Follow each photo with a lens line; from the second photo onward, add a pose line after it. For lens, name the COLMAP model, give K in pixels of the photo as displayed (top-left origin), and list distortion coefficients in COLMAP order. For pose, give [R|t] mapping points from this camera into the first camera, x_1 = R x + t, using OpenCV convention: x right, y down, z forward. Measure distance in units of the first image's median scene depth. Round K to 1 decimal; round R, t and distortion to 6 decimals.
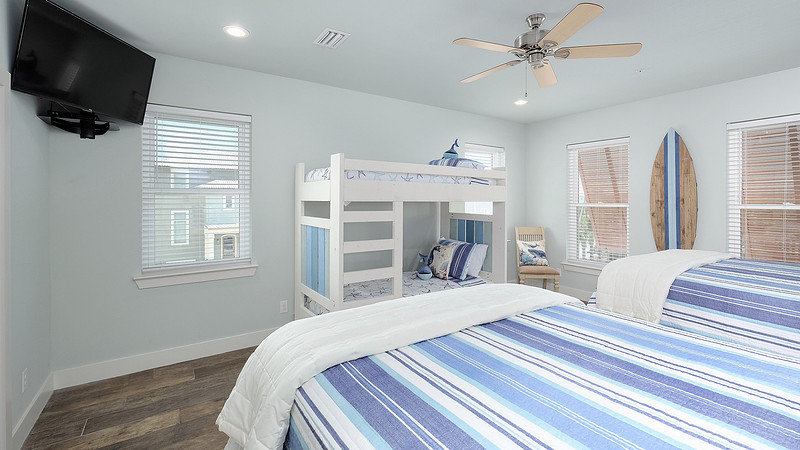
lens RADIAL K [[352.8, 0, 401.6], [0, 352.8, 201.0], [0, 0, 1]] dist [0.000615, -0.000258]
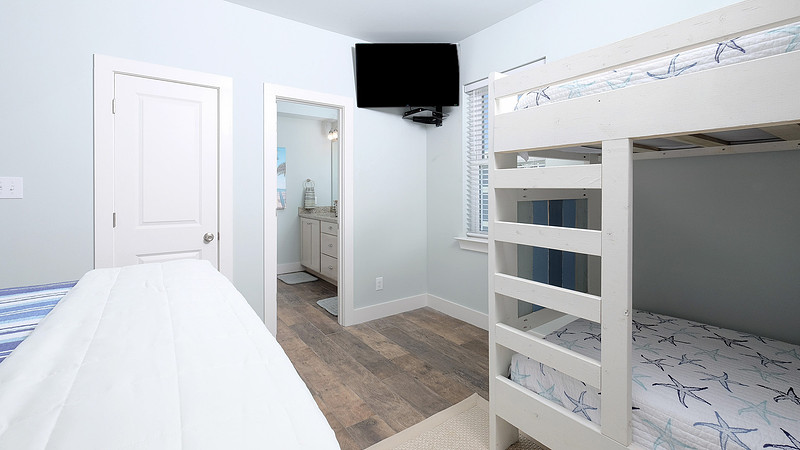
lens RADIAL K [[352.8, 0, 408.9], [0, 352.8, 190.9], [0, 0, 1]] dist [0.000615, -0.000258]
pose [[0.044431, -0.001763, -0.999011, 0.404062], [-0.004876, 0.999986, -0.001982, 0.064377], [0.999001, 0.004959, 0.044422, 0.783096]]
